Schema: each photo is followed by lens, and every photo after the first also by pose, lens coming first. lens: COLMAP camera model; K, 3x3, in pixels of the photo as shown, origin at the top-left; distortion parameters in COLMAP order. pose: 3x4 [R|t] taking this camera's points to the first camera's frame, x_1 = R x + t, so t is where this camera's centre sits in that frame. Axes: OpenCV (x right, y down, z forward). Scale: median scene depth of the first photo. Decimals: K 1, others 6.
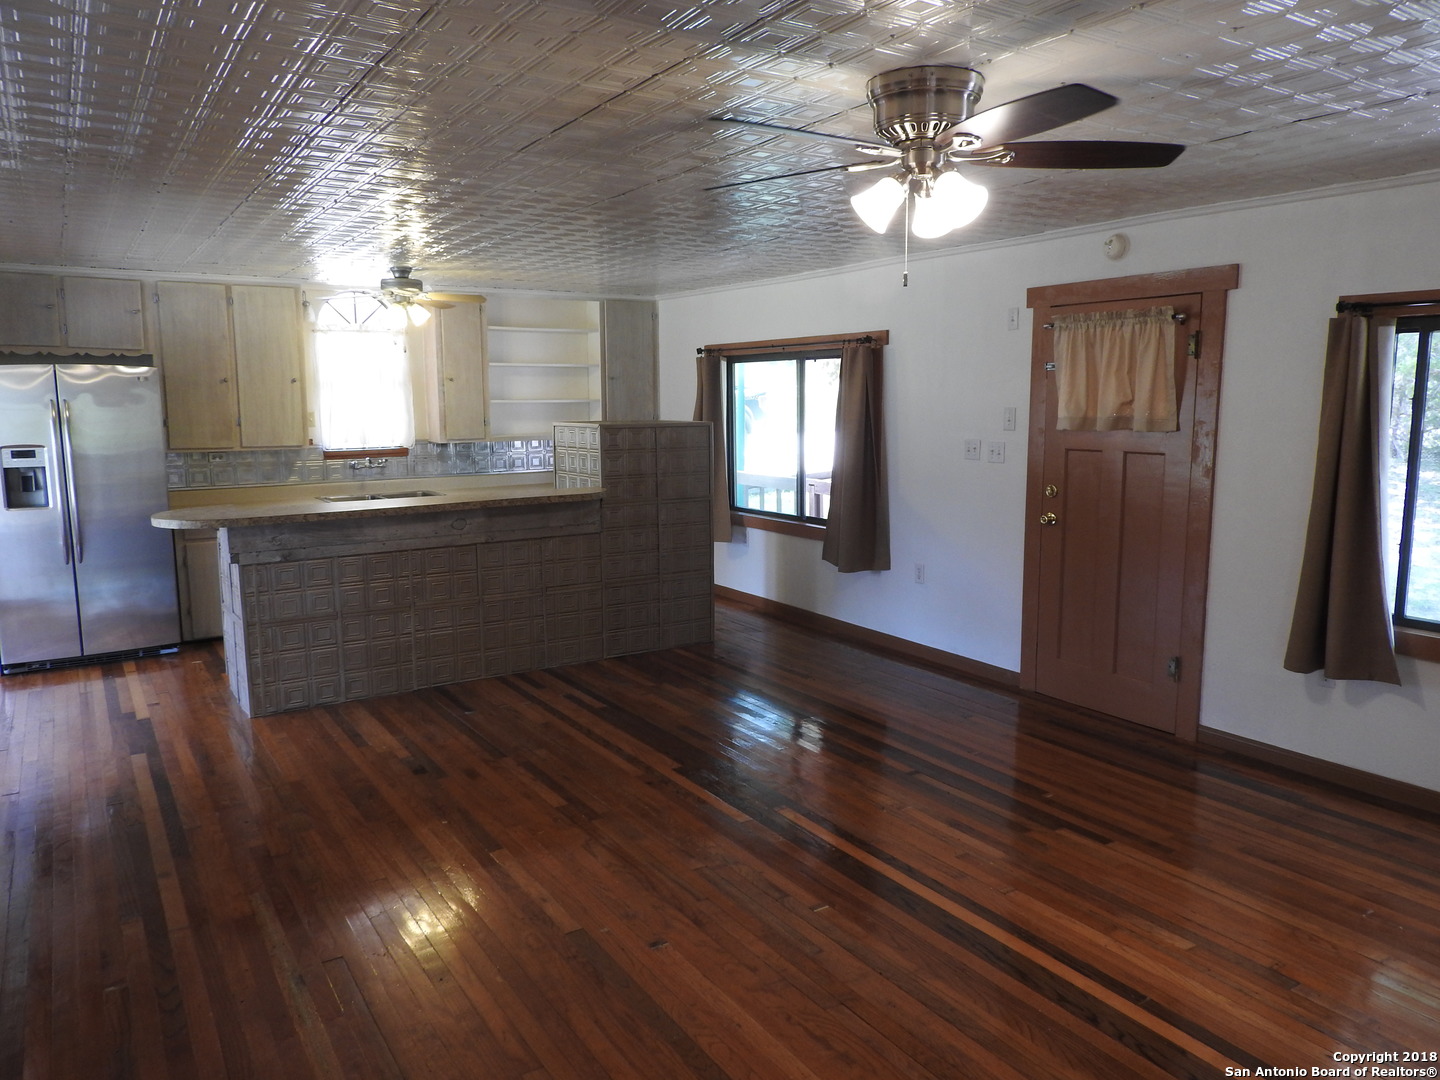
lens RADIAL K [[1023.0, 0, 719.4], [0, 1023.0, 536.9], [0, 0, 1]] dist [0.001473, 0.005760]
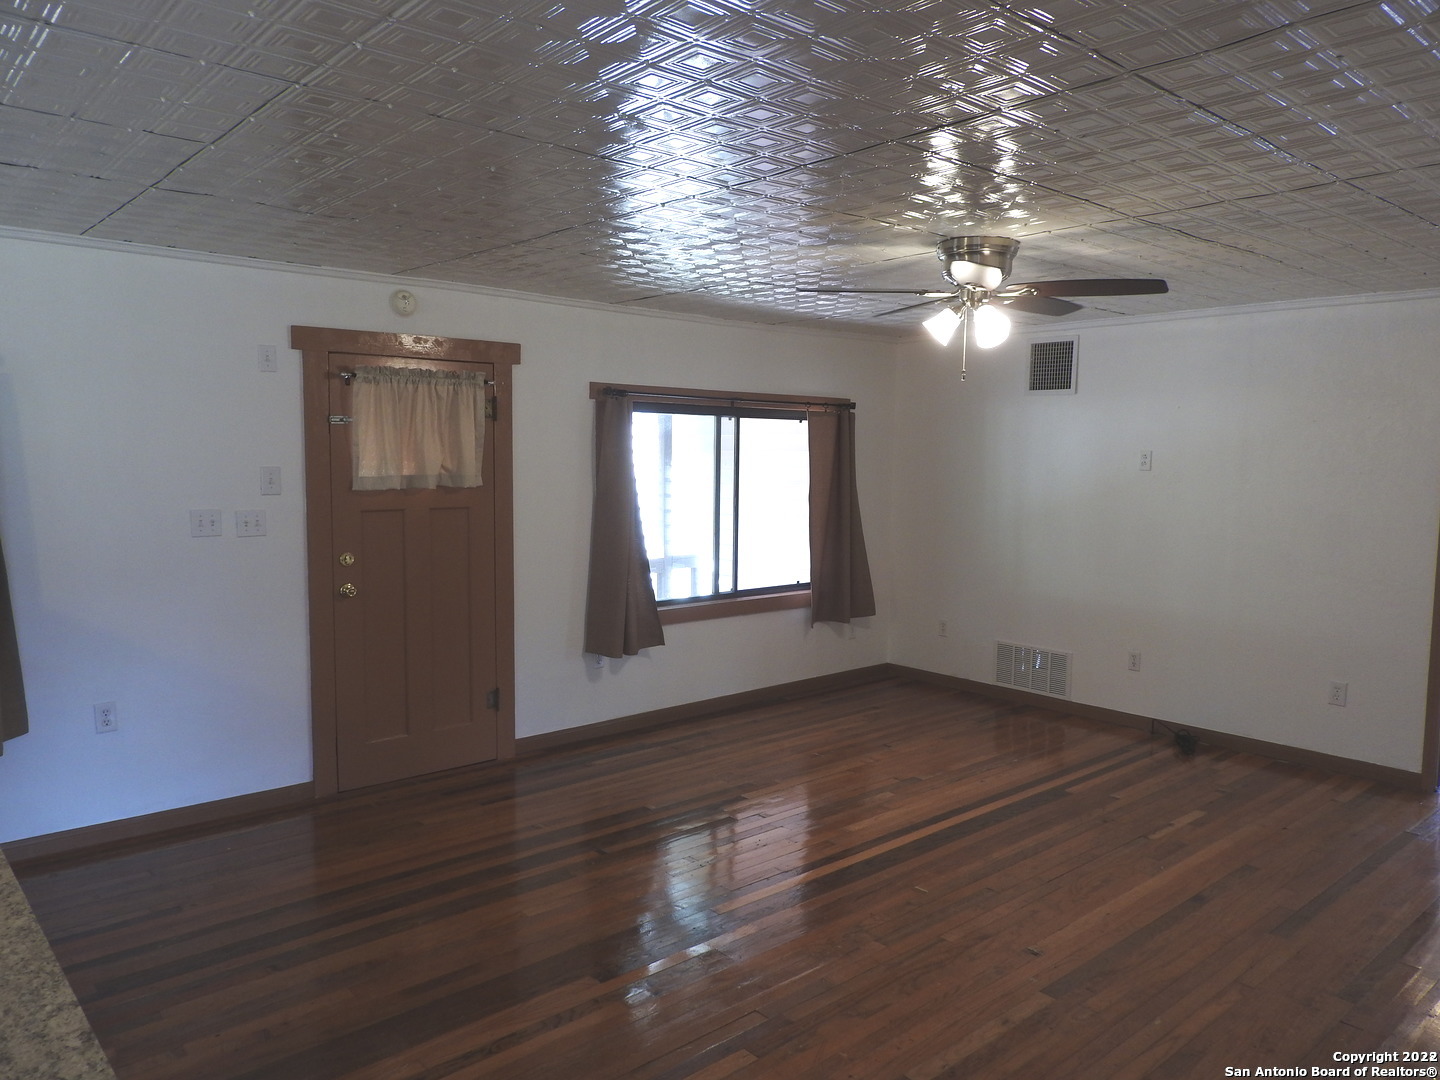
lens RADIAL K [[1023.0, 0, 723.2], [0, 1023.0, 535.9], [0, 0, 1]] dist [0.001473, 0.005760]
pose [[-0.144843, -0.079507, 0.986255, -0.676153], [0.131993, 0.986305, 0.098895, -0.123937], [-0.980611, 0.144503, -0.132365, 0.899385]]
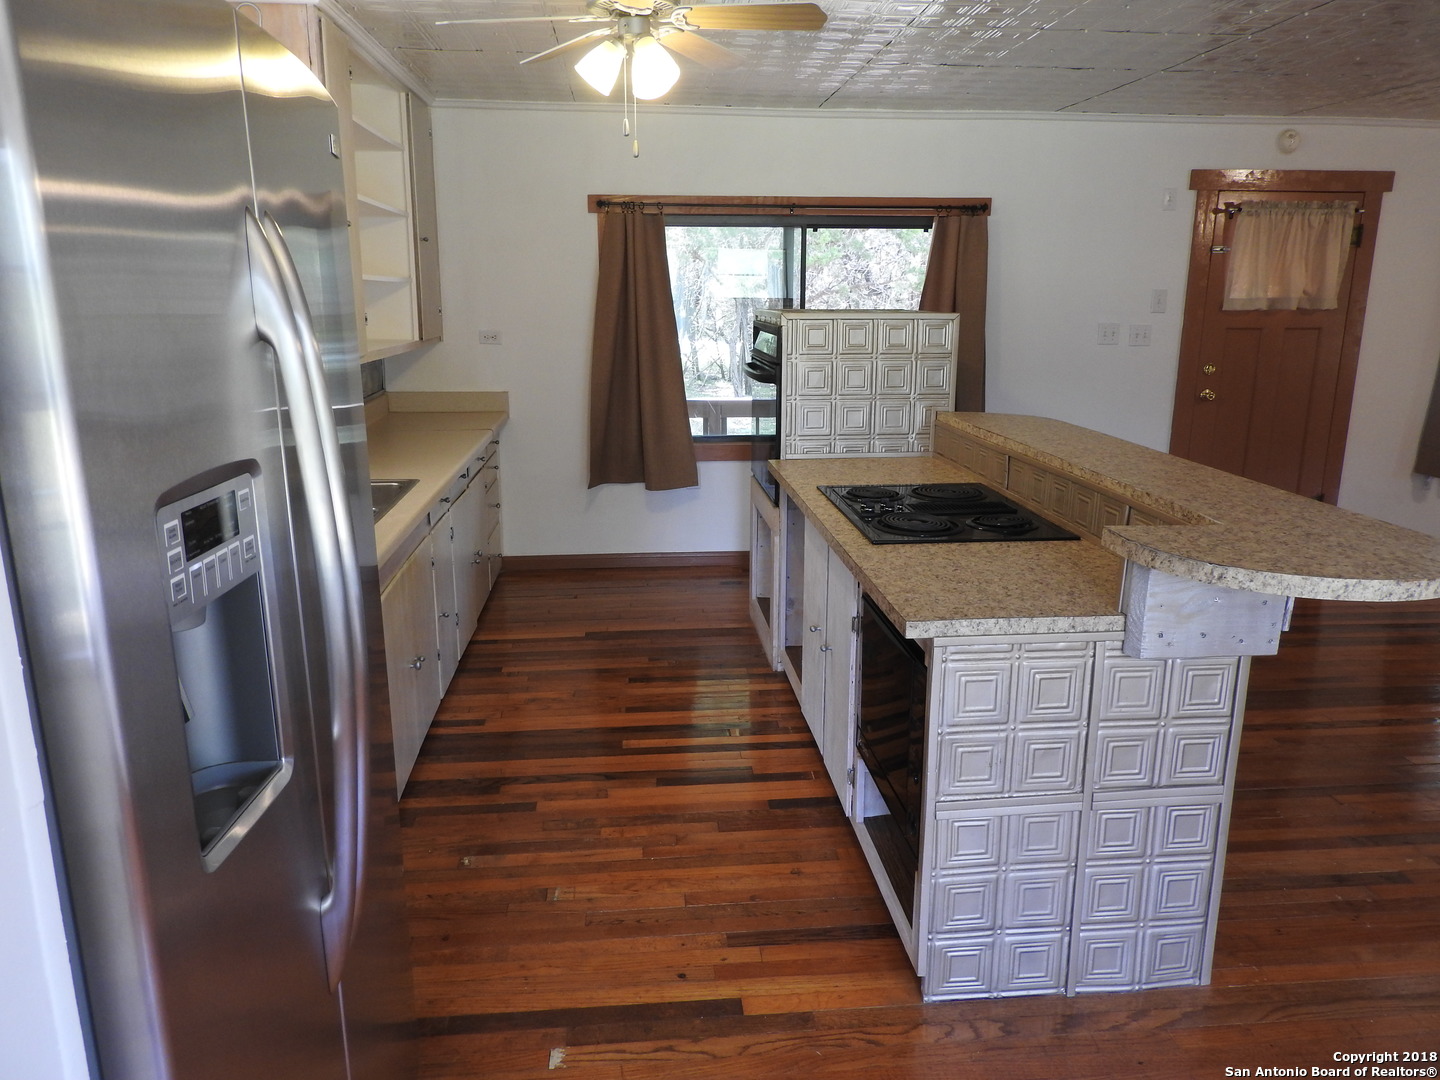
lens RADIAL K [[1023.0, 0, 729.1], [0, 1023.0, 533.8], [0, 0, 1]] dist [0.001473, 0.005760]
pose [[0.468223, -0.193984, 0.862054, -0.980794], [0.117184, 0.980619, 0.157016, -0.116097], [-0.875805, 0.027501, 0.481881, 1.052216]]
